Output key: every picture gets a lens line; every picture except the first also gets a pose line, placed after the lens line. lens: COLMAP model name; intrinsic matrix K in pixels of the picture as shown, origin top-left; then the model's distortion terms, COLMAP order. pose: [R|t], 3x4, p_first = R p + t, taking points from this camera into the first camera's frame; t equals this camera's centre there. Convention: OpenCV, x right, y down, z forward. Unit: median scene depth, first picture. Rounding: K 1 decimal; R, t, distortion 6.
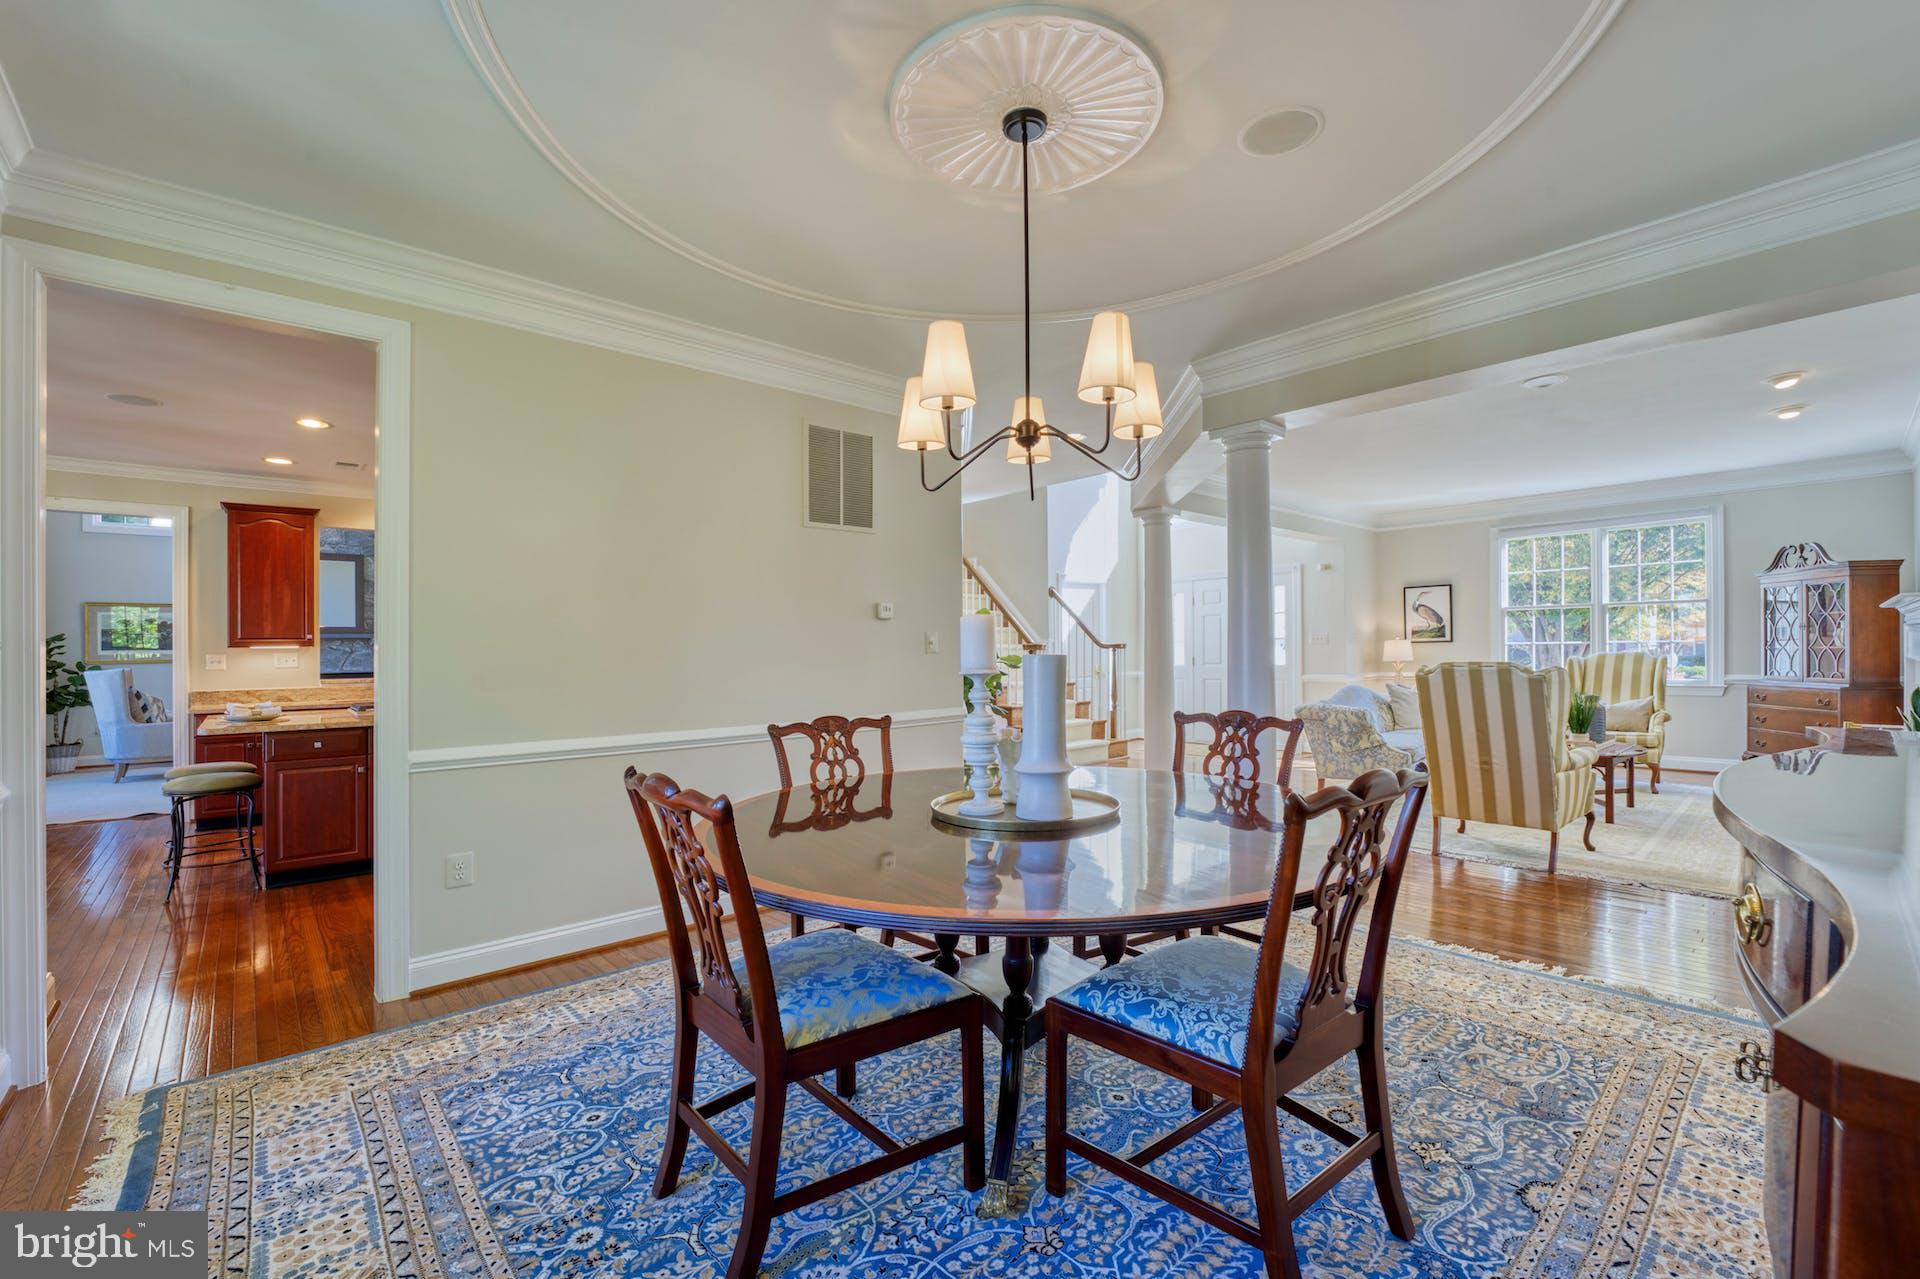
lens RADIAL K [[791.5, 0, 963.5], [0, 791.5, 677.7], [0, 0, 1]] dist [-0.012460, 0.000358]
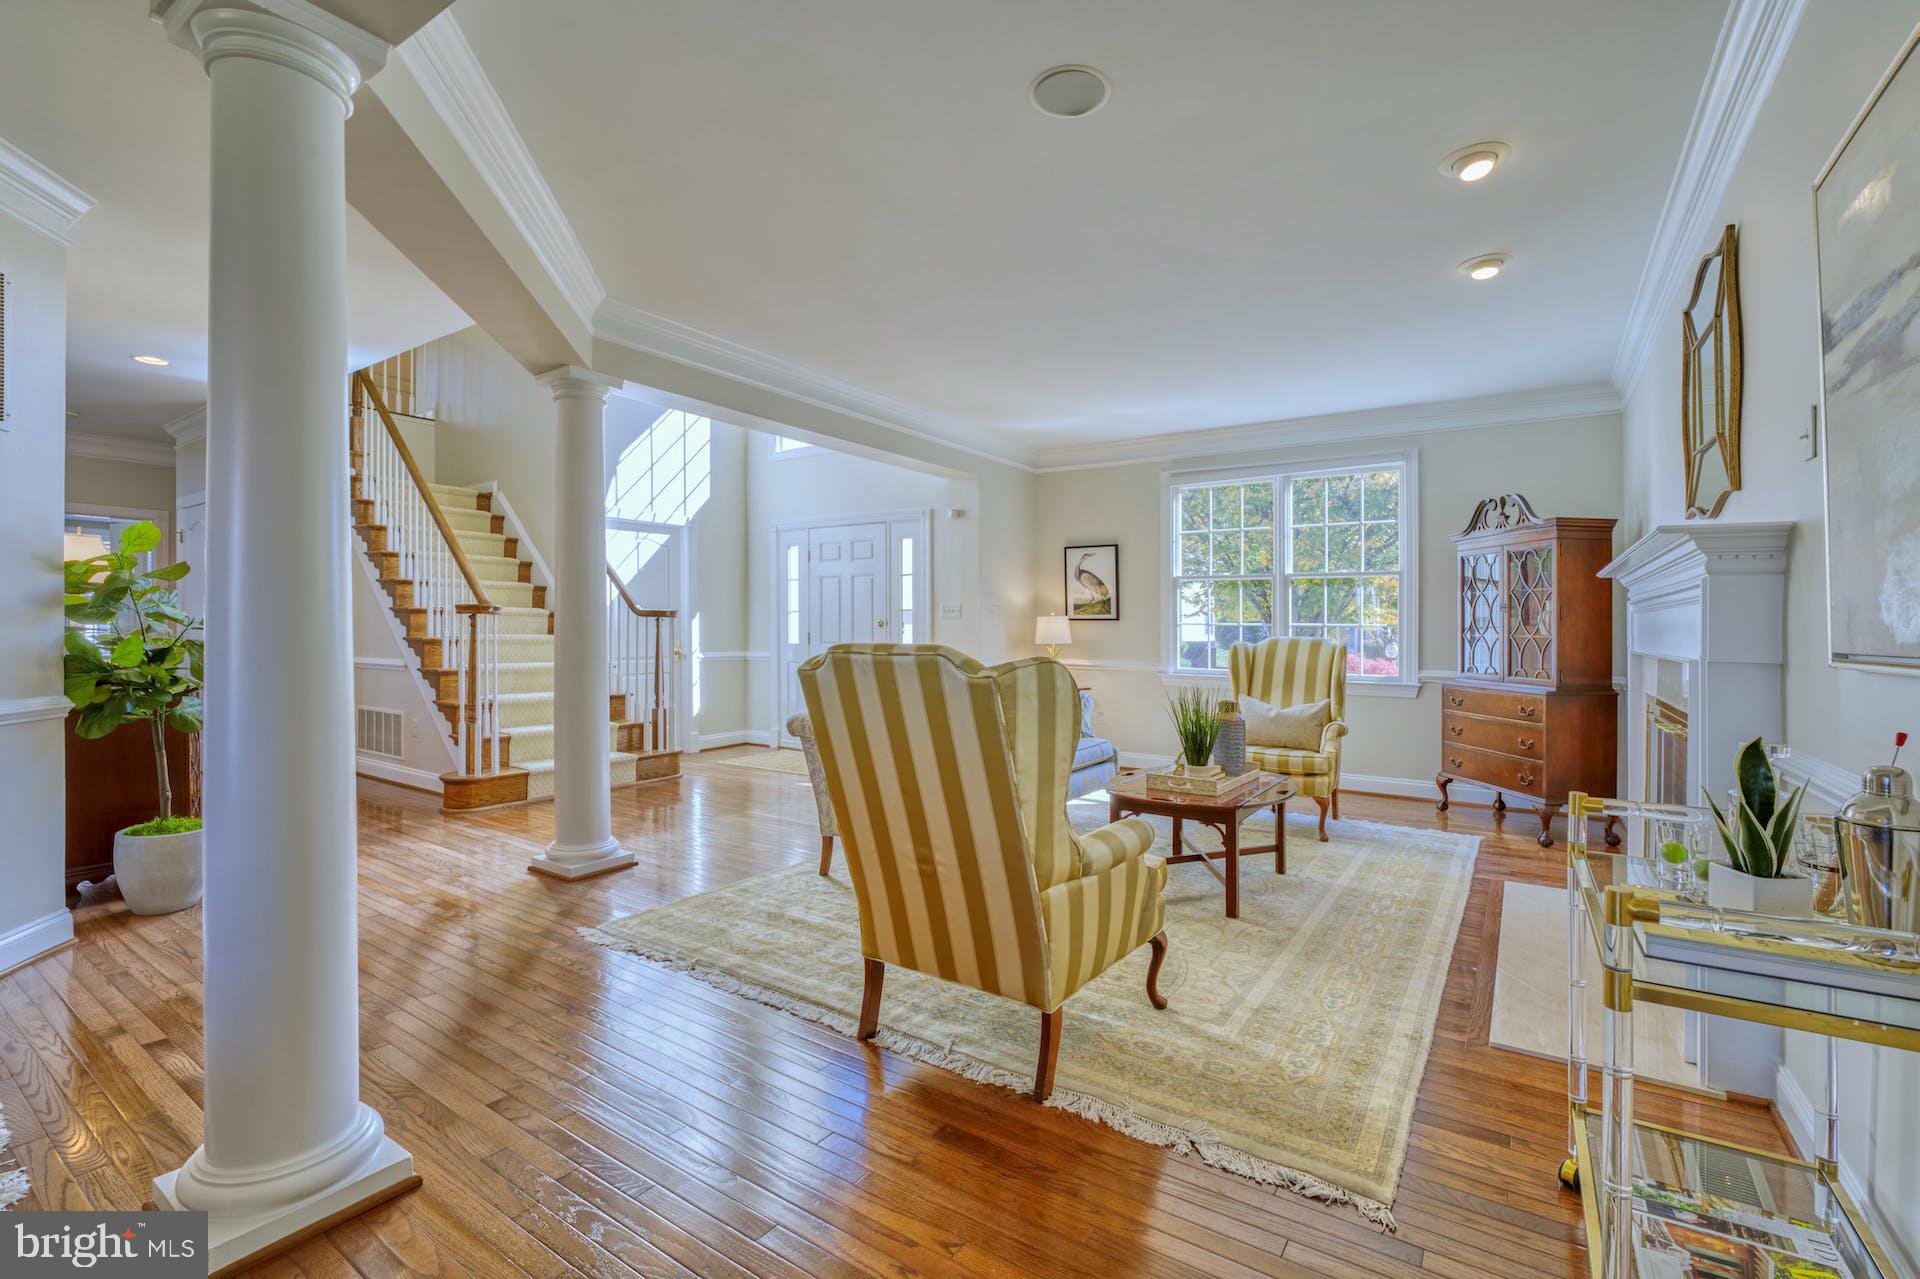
lens RADIAL K [[829.3, 0, 960.0], [0, 829.3, 639.5], [0, 0, 1]] dist [-0.002059, -0.000220]
pose [[0.972640, 0.021599, 0.231313, 0.378305], [-0.016827, 0.999603, -0.022584, -0.008347], [-0.231709, 0.018074, 0.972617, 0.342333]]
